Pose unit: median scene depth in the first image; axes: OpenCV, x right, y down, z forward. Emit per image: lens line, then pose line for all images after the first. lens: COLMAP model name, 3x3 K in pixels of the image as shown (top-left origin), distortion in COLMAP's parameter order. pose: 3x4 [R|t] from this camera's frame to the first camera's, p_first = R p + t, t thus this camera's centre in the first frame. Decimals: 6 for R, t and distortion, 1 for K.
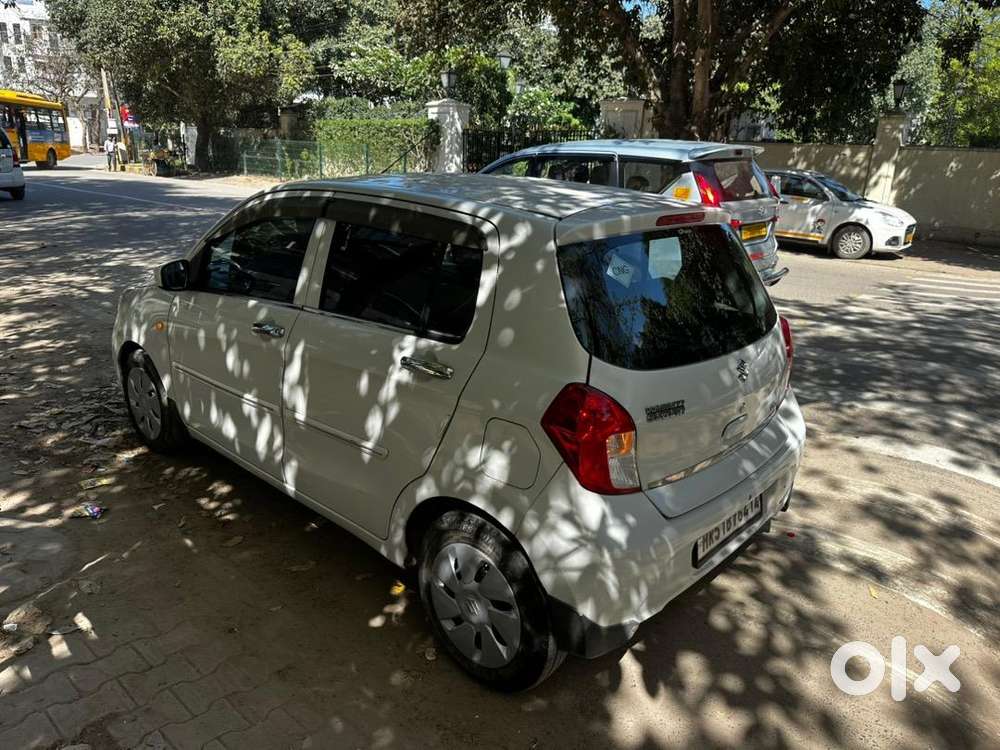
lens RADIAL K [[706.0, 0, 497.7], [0, 706.0, 345.2], [0, 0, 1]] dist [0.002126, -0.000988]
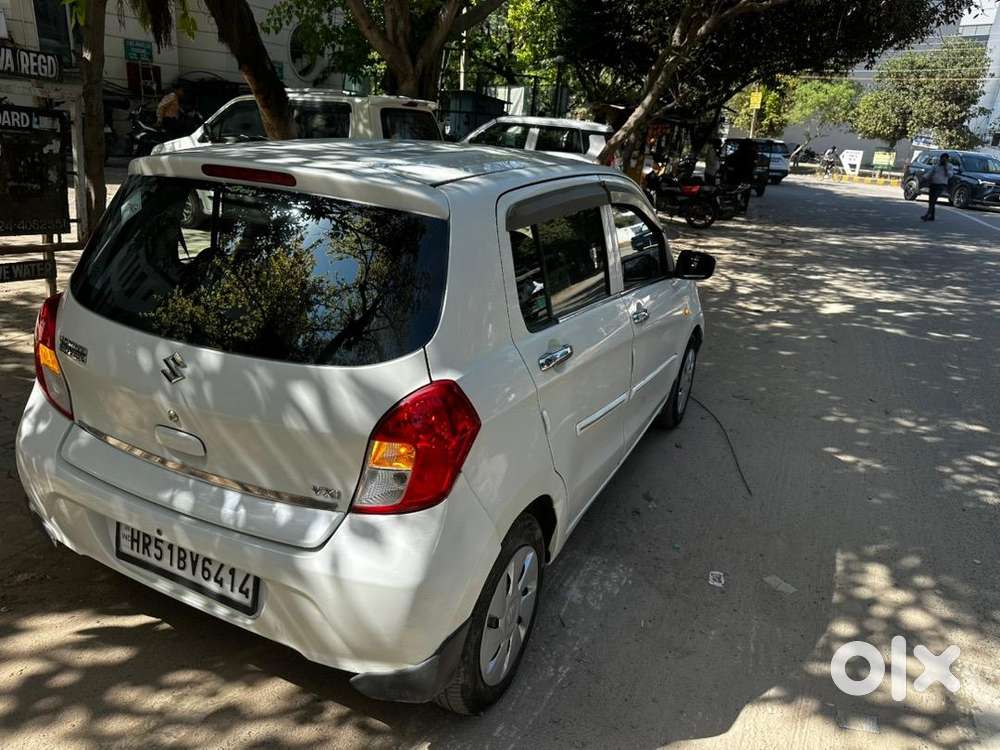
lens RADIAL K [[694.5, 0, 497.4], [0, 694.5, 363.9], [0, 0, 1]] dist [0.041511, -0.045638]
pose [[0.298793, 0.286445, -0.910314, 0.989147], [-0.305733, 0.932345, 0.193027, -0.194312], [0.904019, 0.220638, 0.366154, 0.900307]]
